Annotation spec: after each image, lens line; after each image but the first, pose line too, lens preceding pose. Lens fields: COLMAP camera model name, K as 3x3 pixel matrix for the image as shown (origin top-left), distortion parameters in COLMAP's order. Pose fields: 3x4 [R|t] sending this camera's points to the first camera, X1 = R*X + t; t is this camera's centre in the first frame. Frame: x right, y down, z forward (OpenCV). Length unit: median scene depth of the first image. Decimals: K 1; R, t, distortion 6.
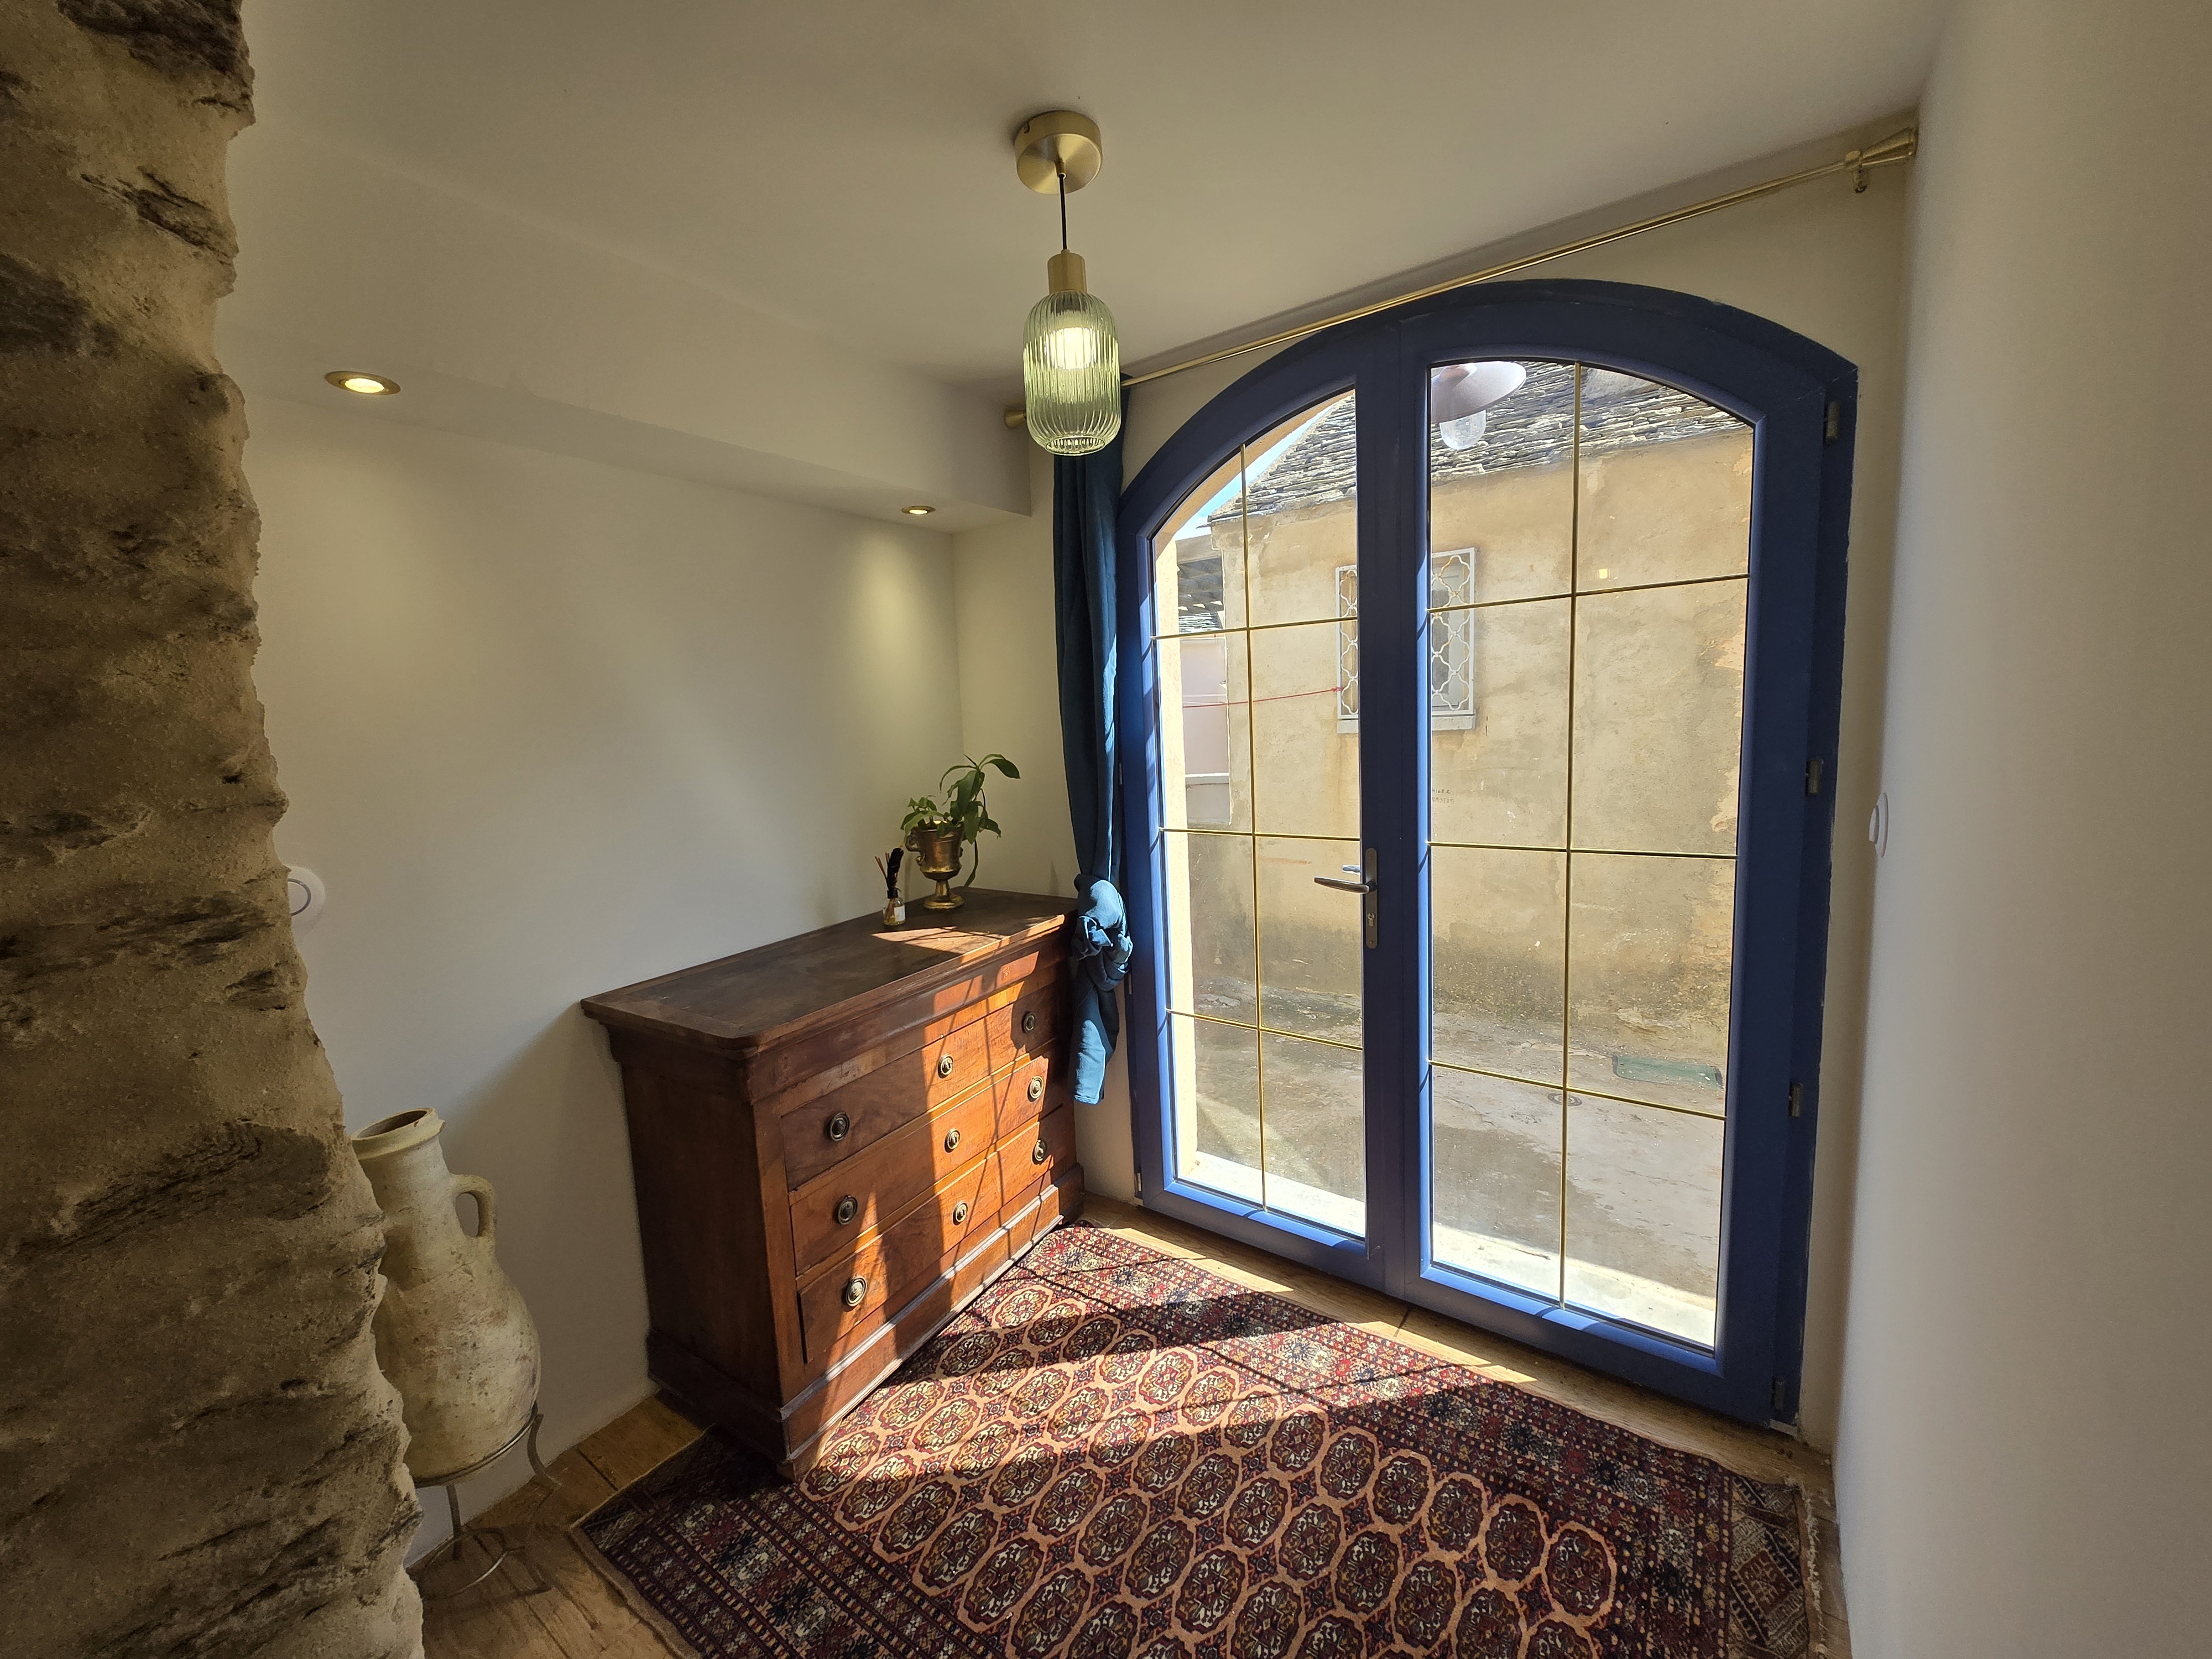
lens RADIAL K [[860.0, 0, 1101.7], [0, 860.0, 828.1], [0, 0, 1]] dist [-0.010416, -0.000027]
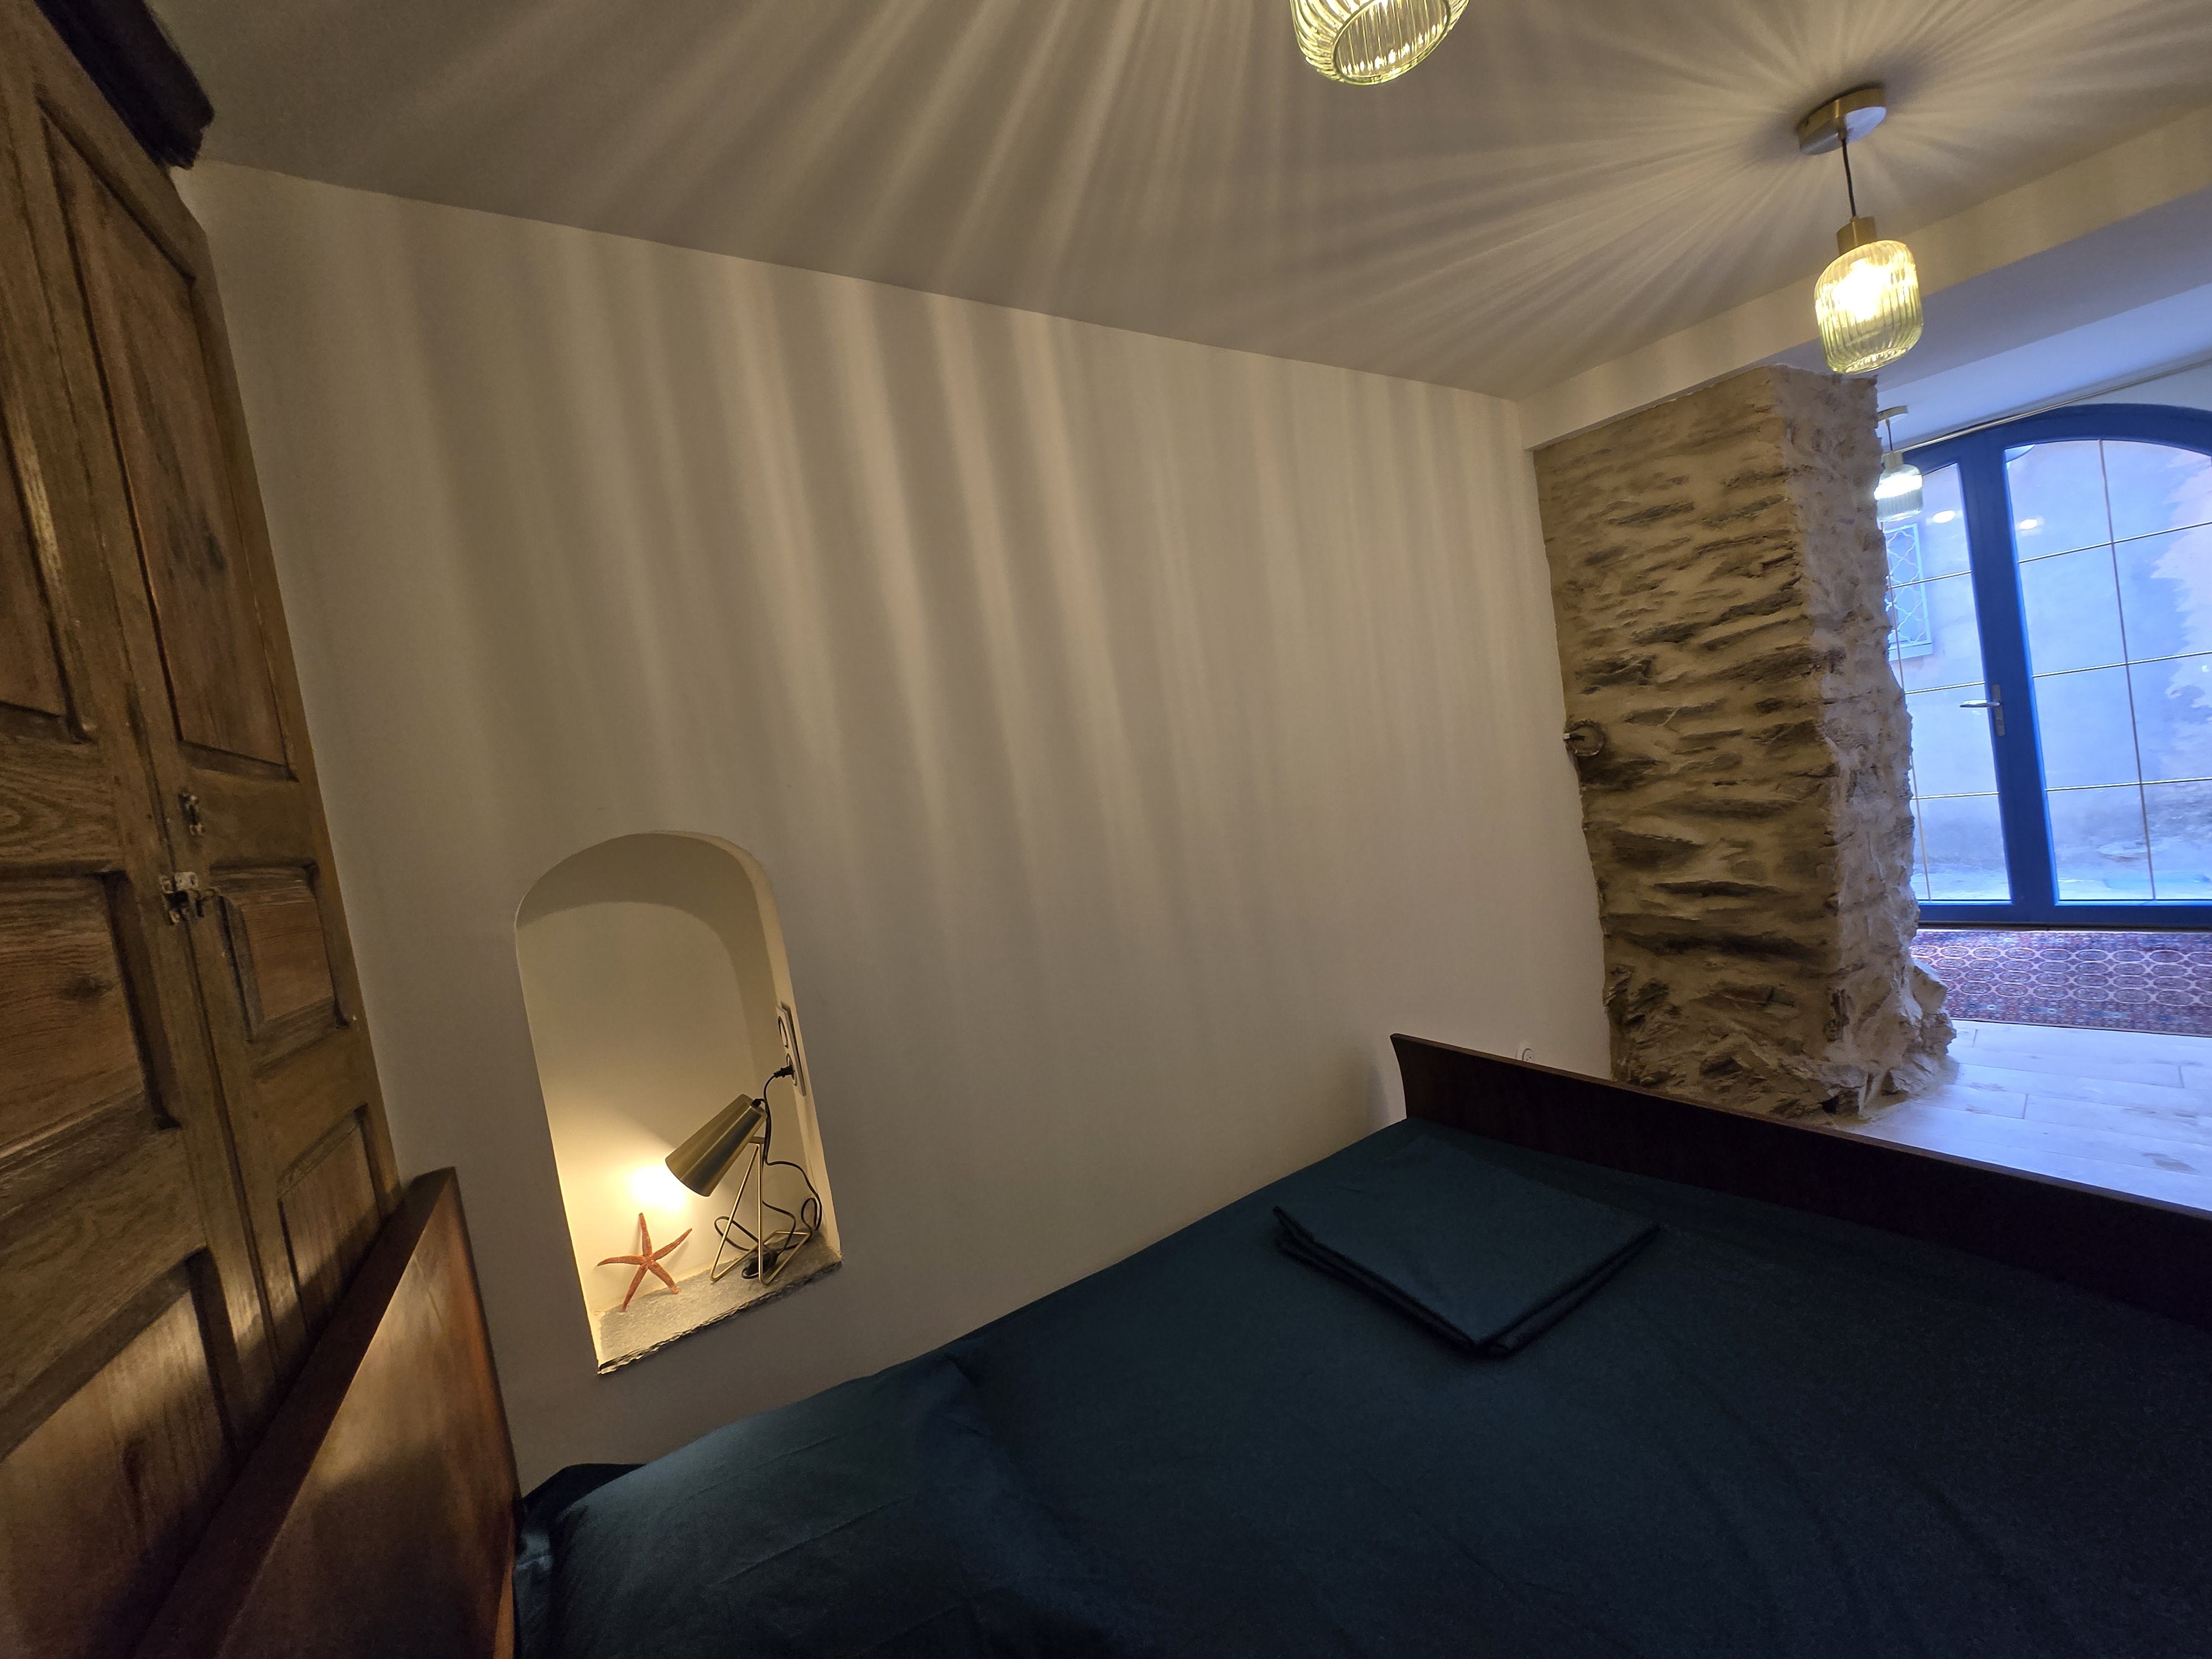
lens RADIAL K [[860.0, 0, 1112.7], [0, 860.0, 819.0], [0, 0, 1]] dist [-0.010416, -0.000027]
pose [[0.967546, -0.100562, -0.231824, -0.571549], [0.086789, 0.993842, -0.068890, 0.132829], [0.237324, 0.046535, 0.970315, -0.639986]]
